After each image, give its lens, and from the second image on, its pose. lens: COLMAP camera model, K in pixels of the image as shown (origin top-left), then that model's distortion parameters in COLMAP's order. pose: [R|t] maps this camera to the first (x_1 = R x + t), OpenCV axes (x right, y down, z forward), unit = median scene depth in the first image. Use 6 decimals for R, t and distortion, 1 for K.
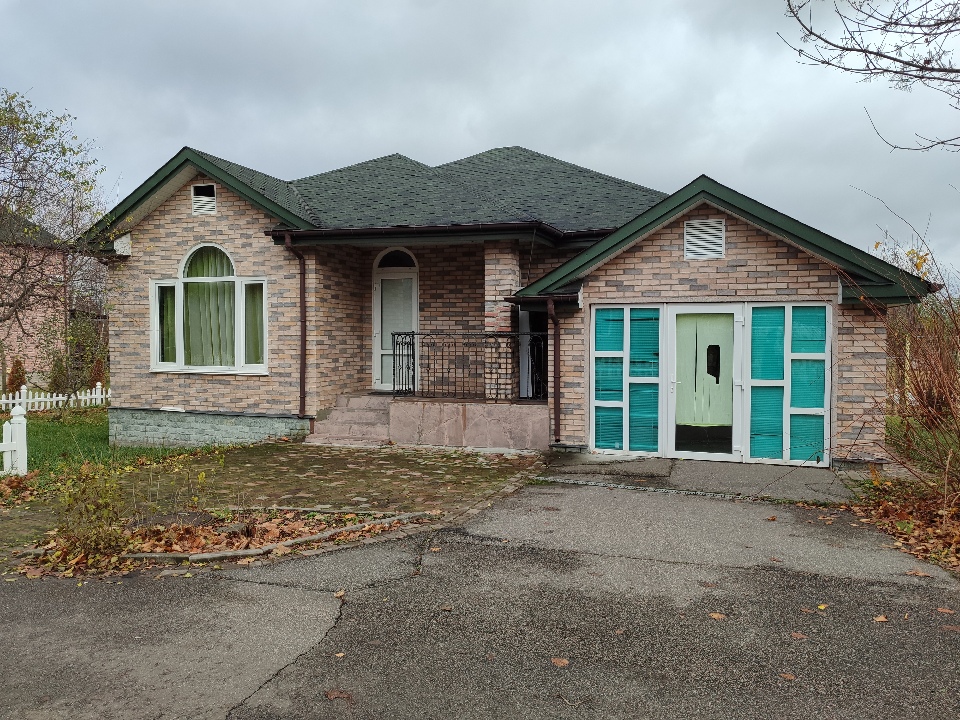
lens RADIAL K [[680.5, 0, 474.7], [0, 680.5, 360.1], [0, 0, 1]] dist [0.029024, -0.022416]
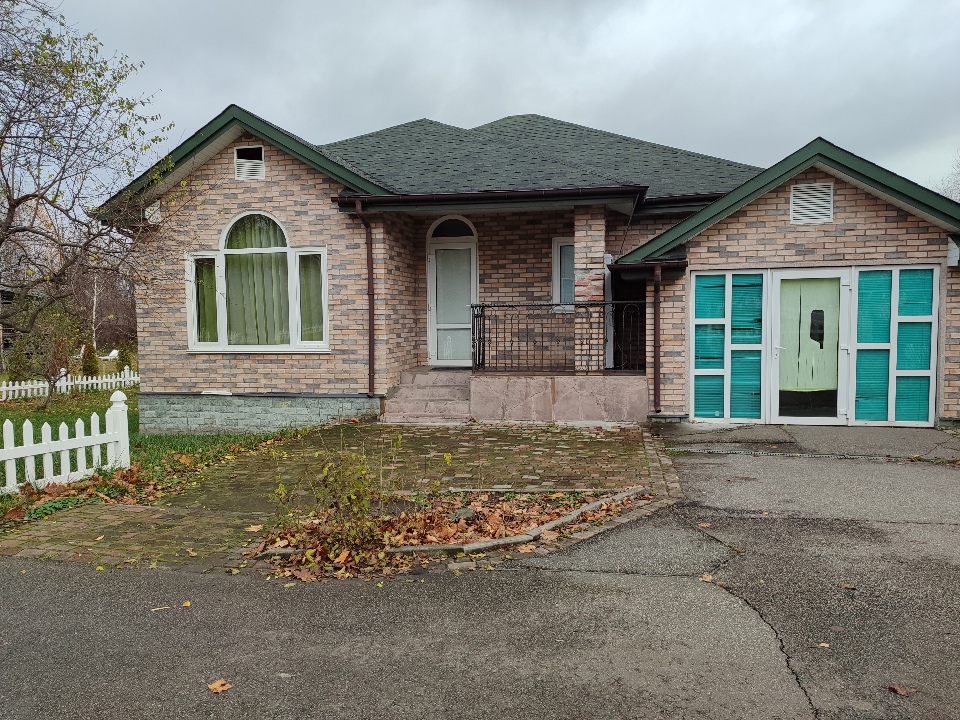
lens RADIAL K [[680.5, 0, 476.2], [0, 680.5, 355.9], [0, 0, 1]] dist [0.029024, -0.022416]
pose [[0.992782, -0.025690, 0.117150, -0.256602], [0.022541, 0.999350, 0.028127, 0.005611], [-0.117796, -0.025284, 0.992716, 0.058540]]
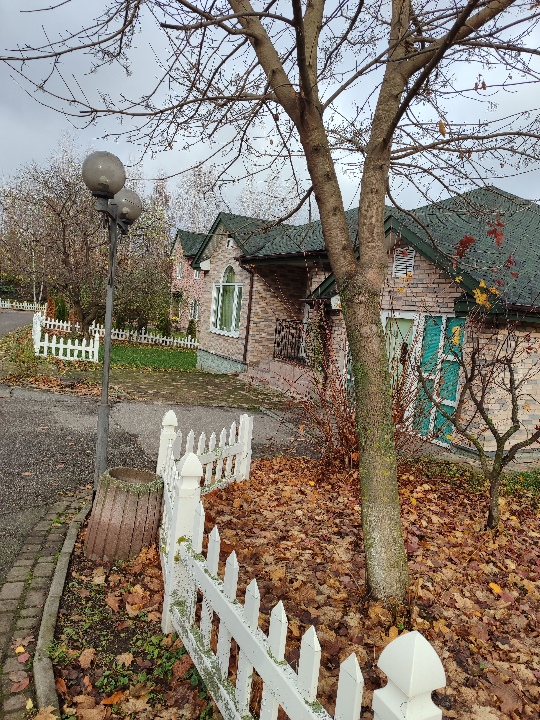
lens RADIAL K [[510.4, 0, 271.7], [0, 510.4, 360.3], [0, 0, 1]] dist [0.029024, -0.022416]
pose [[0.731626, 0.131002, -0.669001, 0.797581], [-0.119111, 0.990832, 0.063761, -0.019922], [0.671220, 0.033037, 0.740522, 0.086091]]
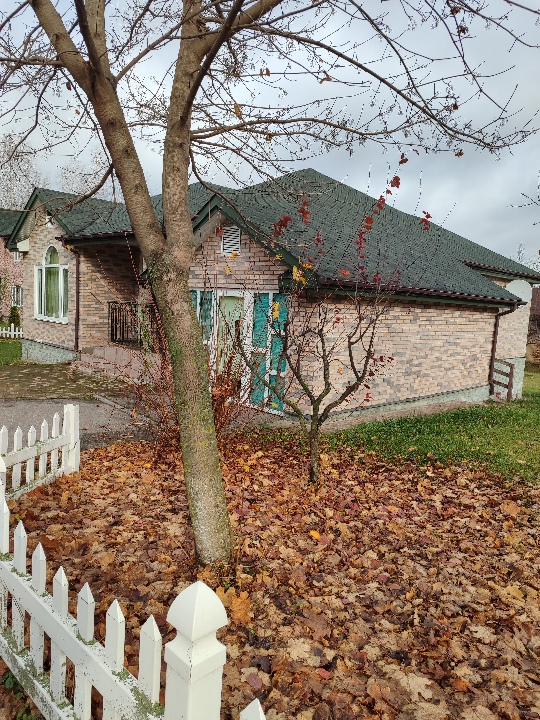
lens RADIAL K [[510.4, 0, 269.4], [0, 510.4, 359.6], [0, 0, 1]] dist [0.029024, -0.022416]
pose [[0.901742, 0.093069, -0.422137, 0.815774], [-0.068669, 0.994989, 0.072680, -0.020198], [0.426785, -0.036551, 0.903614, 0.091730]]
